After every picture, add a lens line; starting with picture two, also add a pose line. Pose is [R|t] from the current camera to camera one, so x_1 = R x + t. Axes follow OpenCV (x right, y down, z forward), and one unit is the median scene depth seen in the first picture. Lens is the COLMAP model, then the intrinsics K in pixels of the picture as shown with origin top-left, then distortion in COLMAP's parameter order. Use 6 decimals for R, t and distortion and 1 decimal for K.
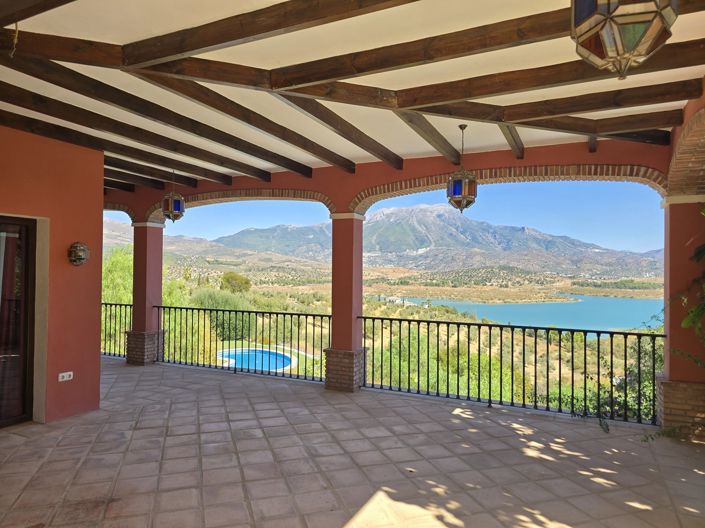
lens RADIAL K [[474.6, 0, 352.5], [0, 474.6, 264.0], [0, 0, 1]] dist [0.074055, -0.055796]
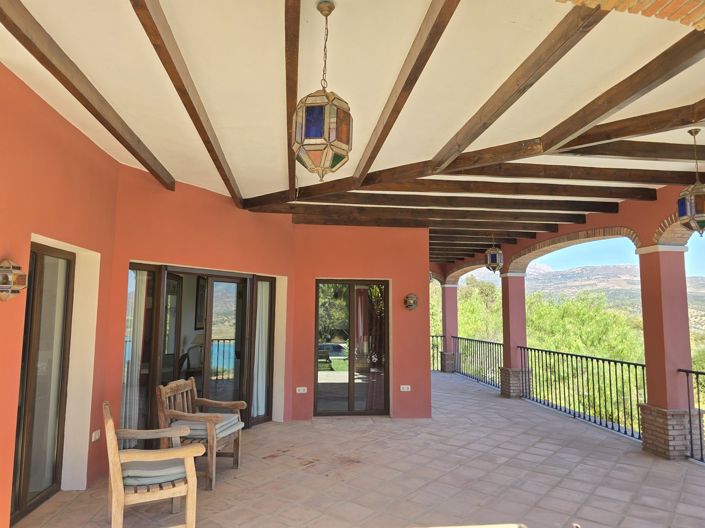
lens RADIAL K [[474.6, 0, 352.5], [0, 474.6, 264.0], [0, 0, 1]] dist [0.074055, -0.055796]
pose [[0.556724, -0.095317, -0.825211, 0.538573], [0.014632, 0.994366, -0.104984, 0.013371], [0.830568, 0.046373, 0.554983, 0.071252]]
